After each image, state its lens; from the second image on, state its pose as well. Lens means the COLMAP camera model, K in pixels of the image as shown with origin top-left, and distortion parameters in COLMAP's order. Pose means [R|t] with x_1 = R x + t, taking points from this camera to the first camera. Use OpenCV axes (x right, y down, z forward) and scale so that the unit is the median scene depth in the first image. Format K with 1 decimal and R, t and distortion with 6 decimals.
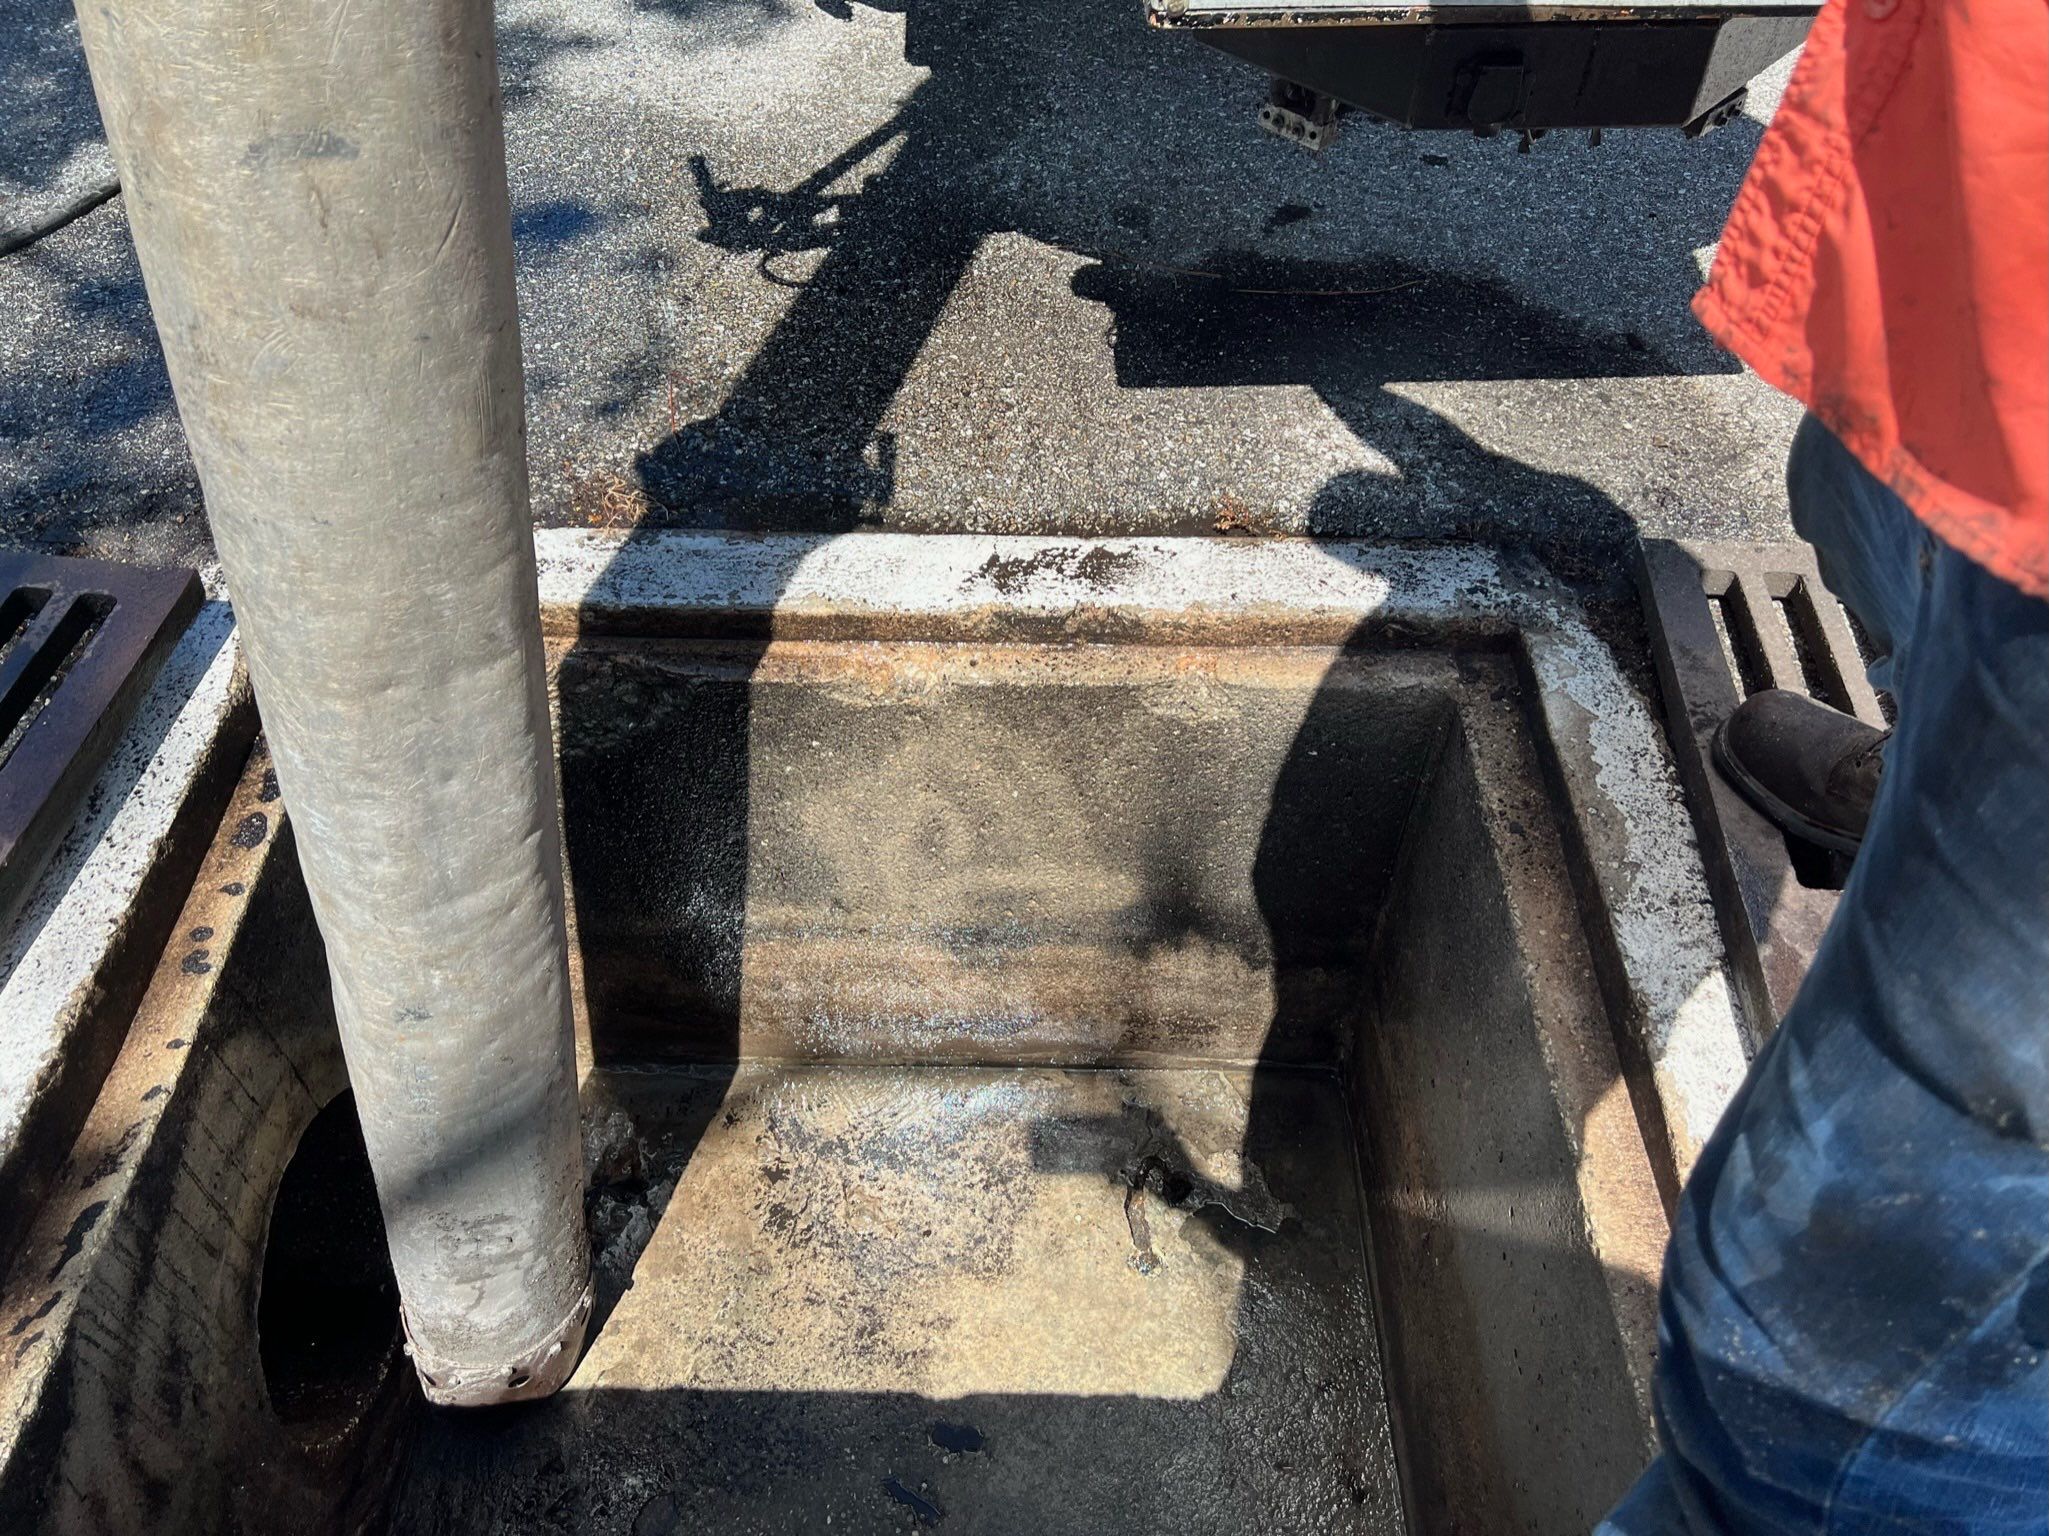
lens RADIAL K [[1566.7, 0, 1024.5], [0, 1566.7, 768.0], [0, 0, 1]] dist [0.052694, -0.052615]
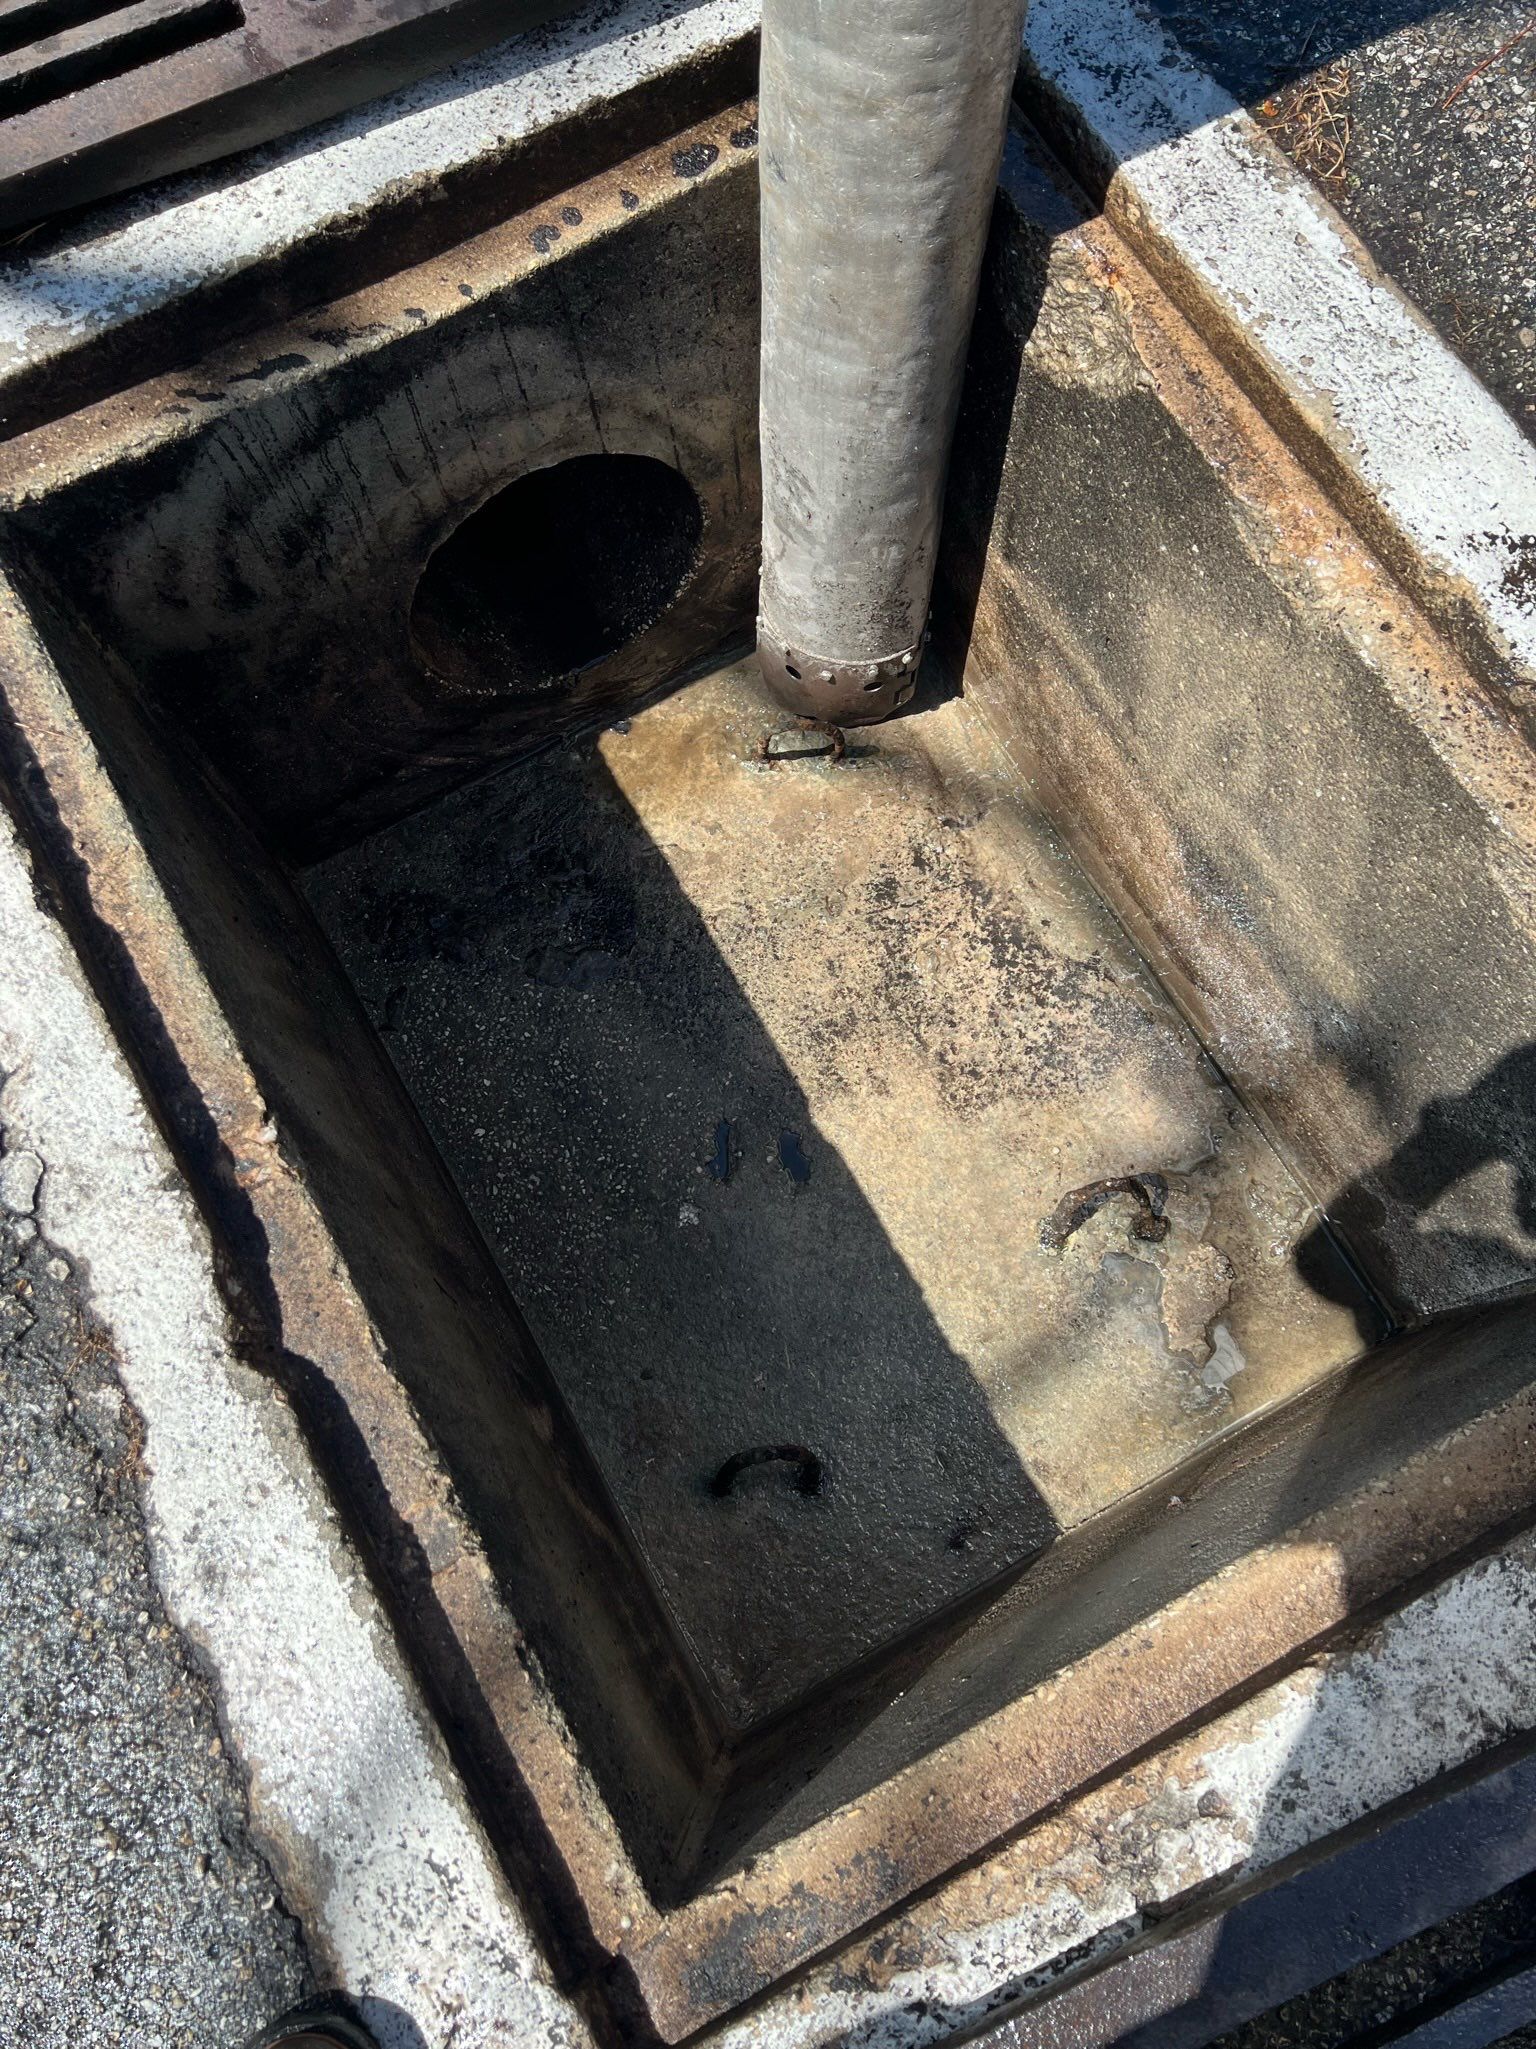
lens RADIAL K [[1546.4, 0, 769.1], [0, 1546.4, 1034.5], [0, 0, 1]] dist [0.050708, -0.061586]
pose [[0.495876, 0.822610, -0.278245, 0.169335], [-0.613085, 0.558551, 0.558701, -0.177222], [0.615007, -0.106458, 0.781302, 0.227980]]
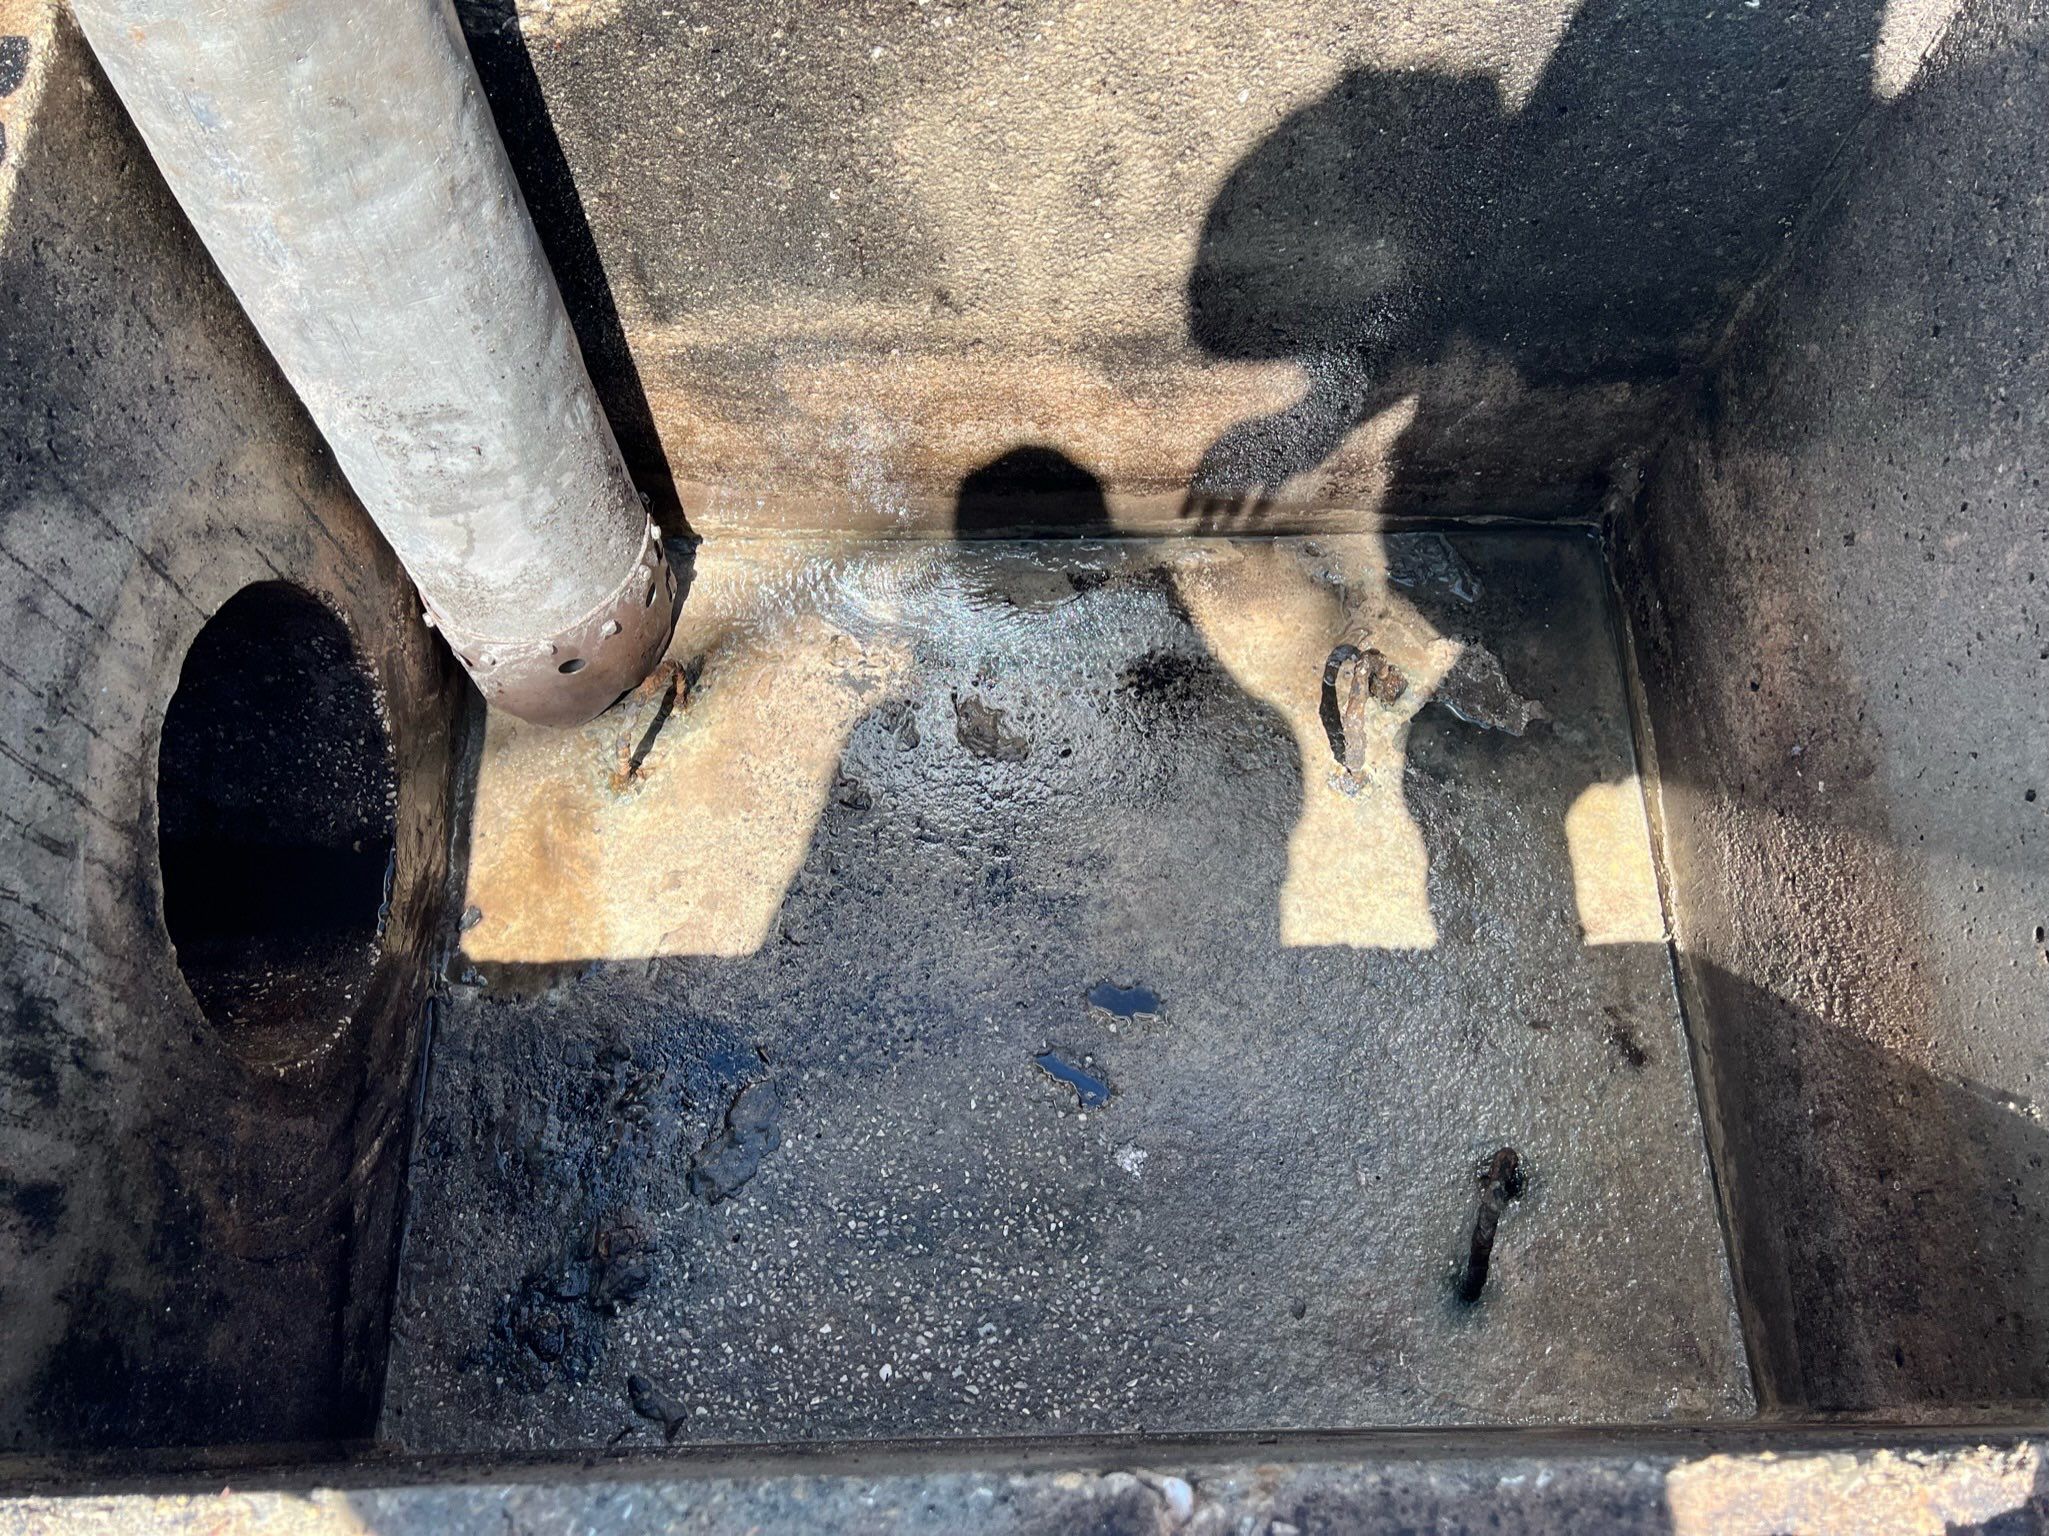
lens RADIAL K [[1521.0, 0, 1019.7], [0, 1521.0, 783.0], [0, 0, 1]] dist [0.031865, -0.051278]
pose [[0.999634, -0.024191, 0.012081, -0.107181], [0.018576, 0.939039, 0.343308, 0.062271], [-0.019650, -0.342958, 0.939145, 0.340021]]
